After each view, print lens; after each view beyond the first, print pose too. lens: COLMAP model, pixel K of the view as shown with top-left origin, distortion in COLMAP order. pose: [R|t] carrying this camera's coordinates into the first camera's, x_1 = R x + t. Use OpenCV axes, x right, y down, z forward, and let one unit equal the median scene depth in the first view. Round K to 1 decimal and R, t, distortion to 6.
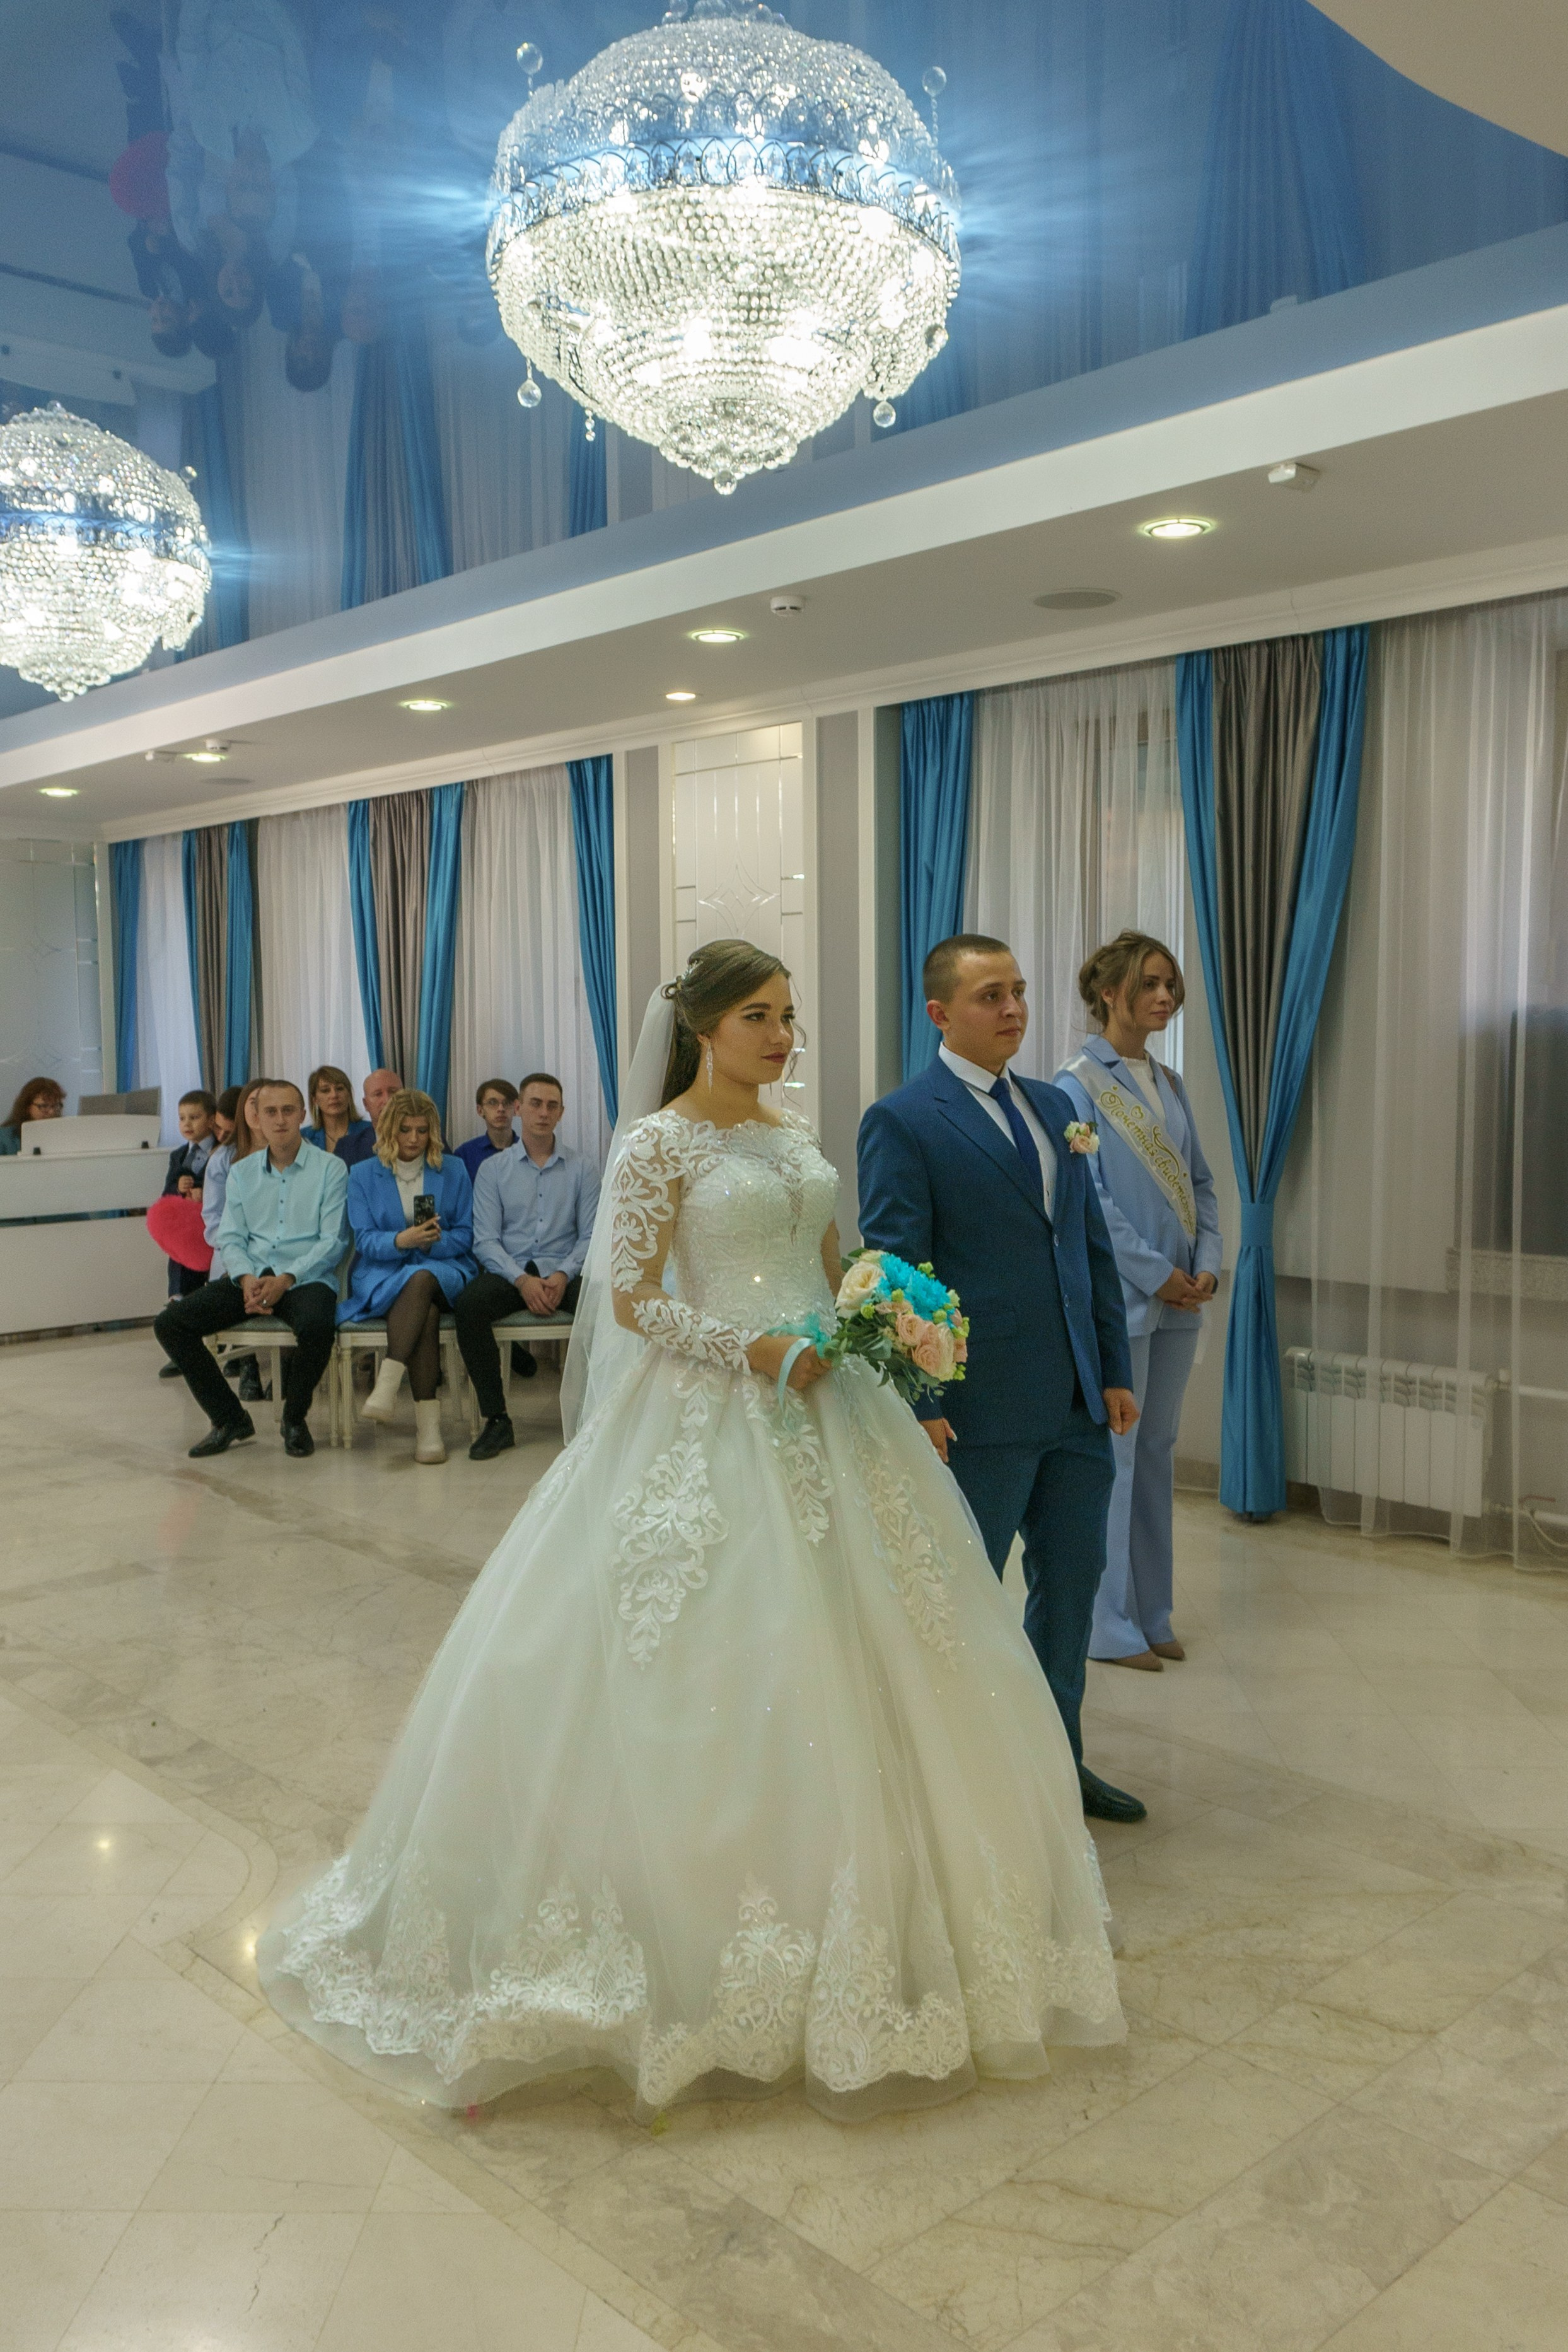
lens RADIAL K [[1916.4, 0, 804.4], [0, 1916.4, 1159.2], [0, 0, 1]] dist [-0.005178, -0.002852]
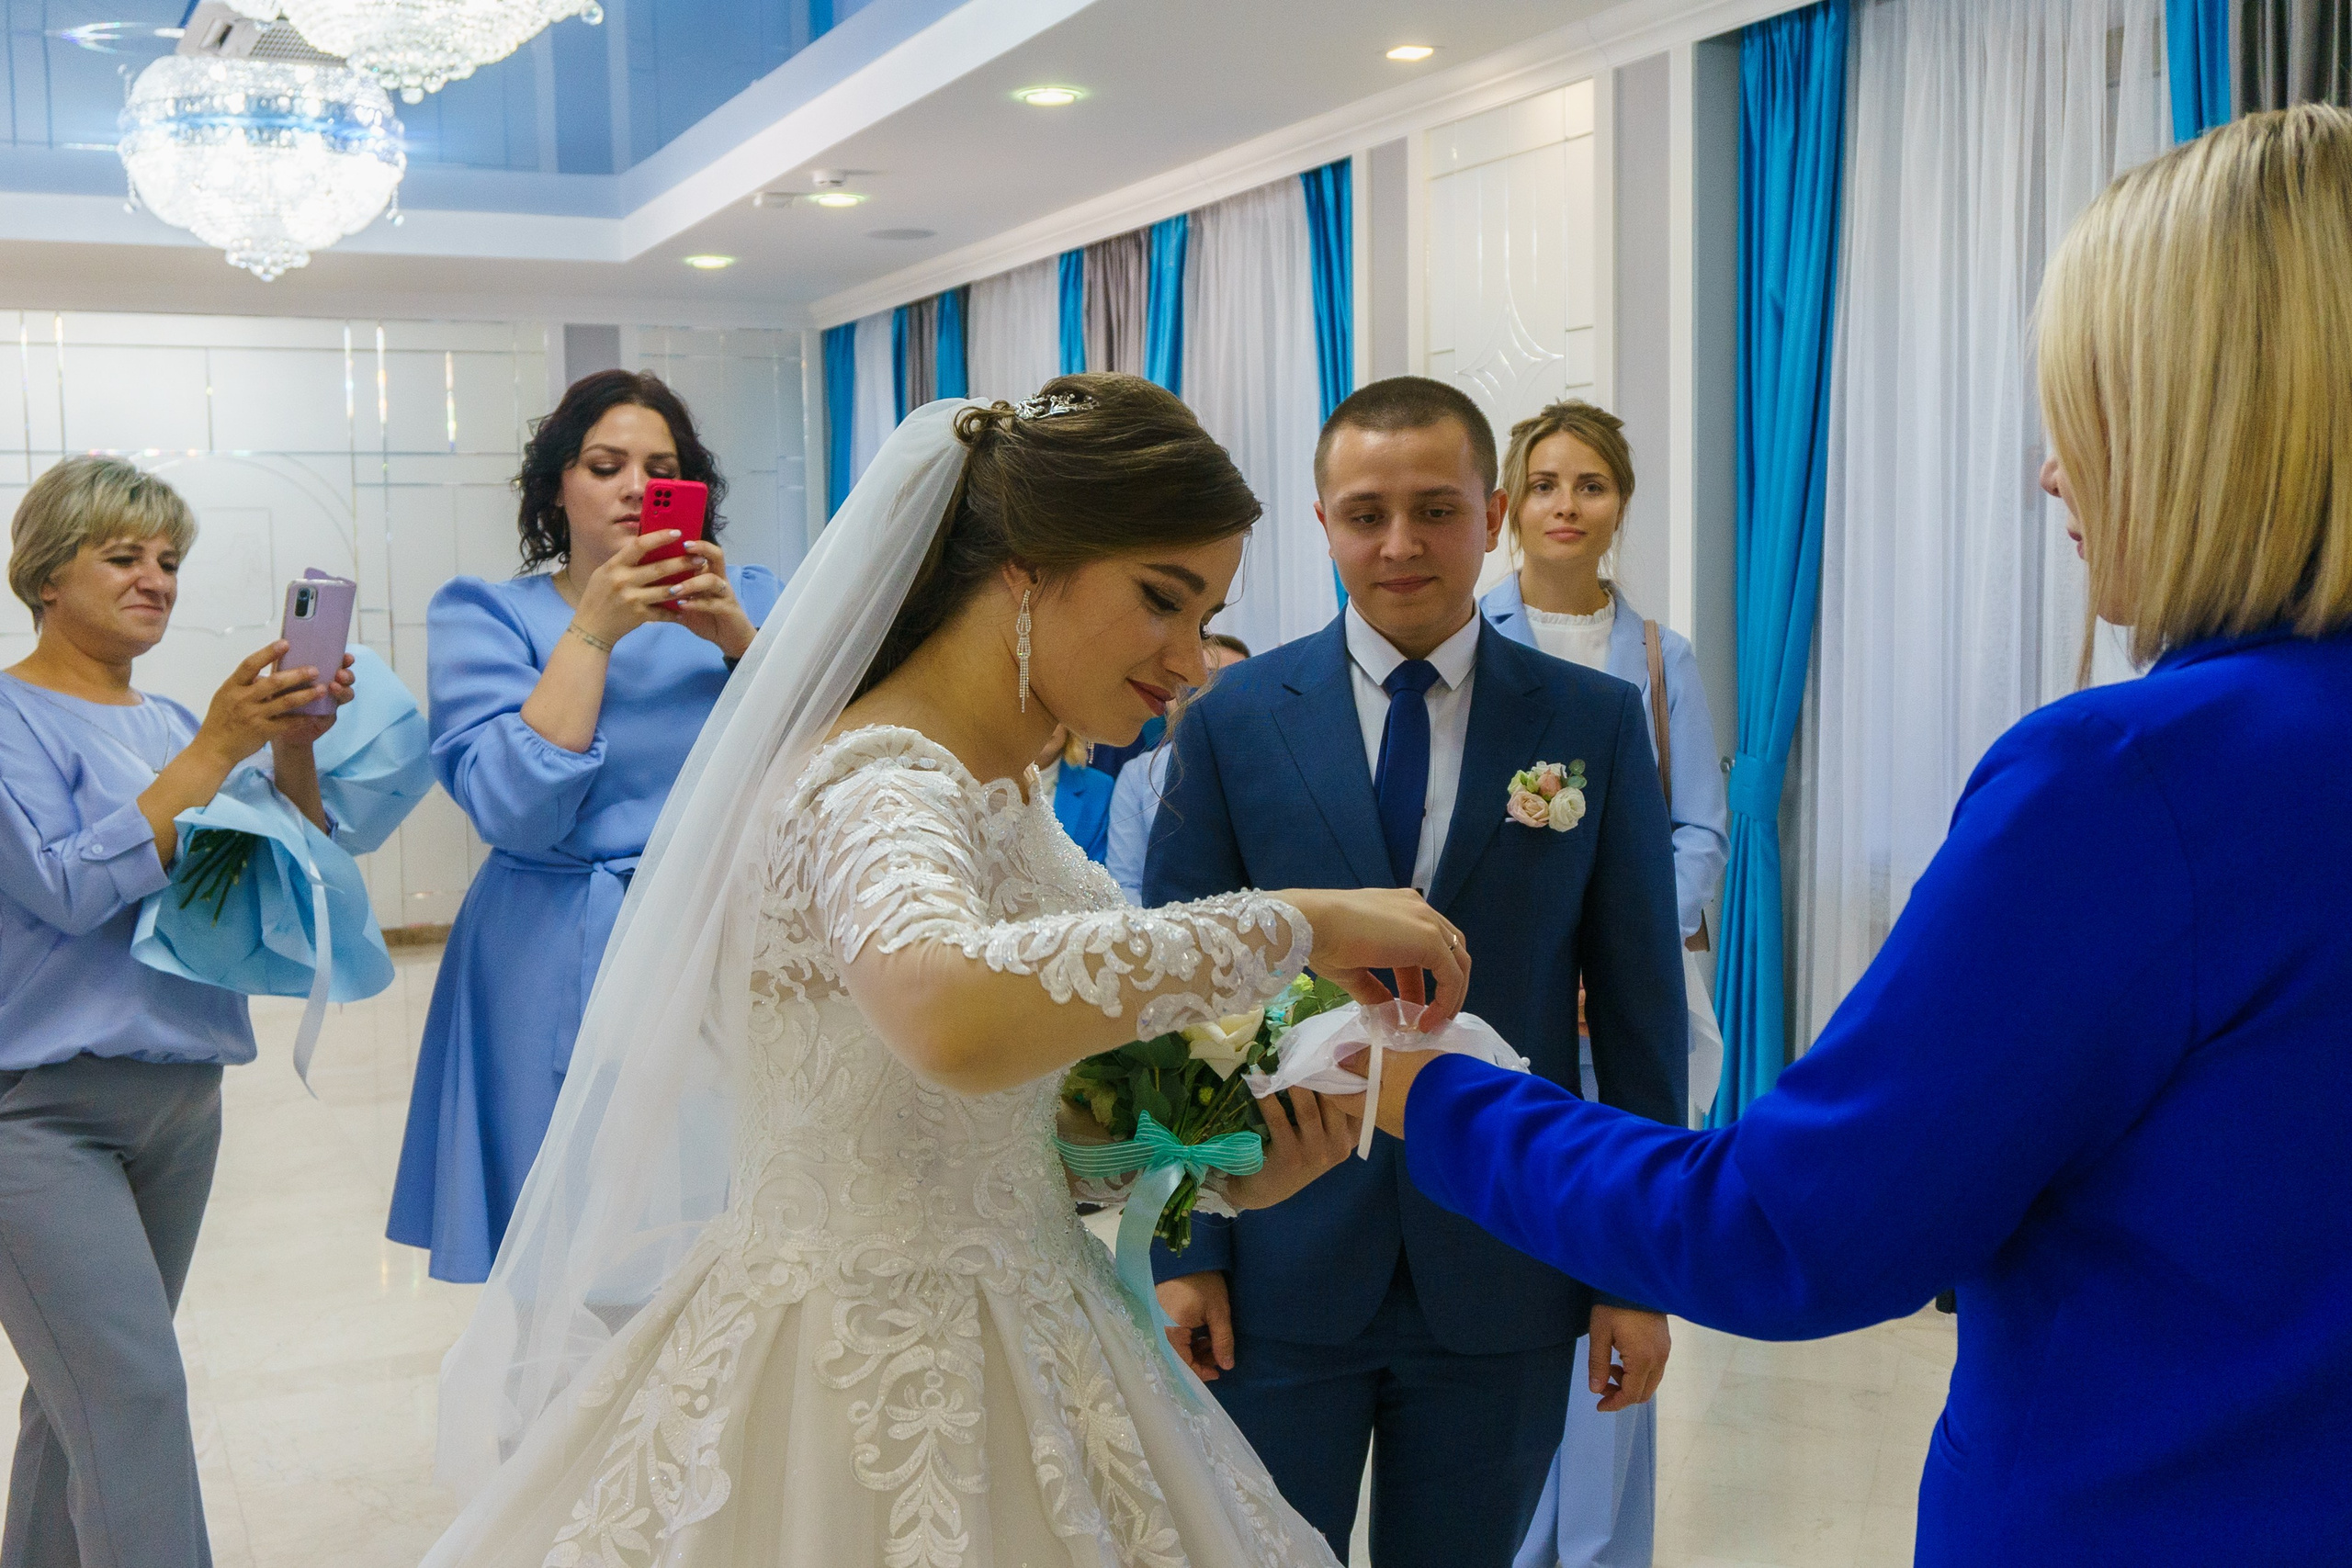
lens RADIAL K [[2448.2, 0, 1133.7], [0, 2448.2, 761.0], [0, 0, 1]] dist [0.000169, 0.000000]
pose [[0.940129, 0.020983, -0.340173, 0.117584], [-0.017954, 0.999766, 0.012050, -0.010628], [0.340346, -0.005221, 0.940286, 0.171888]]
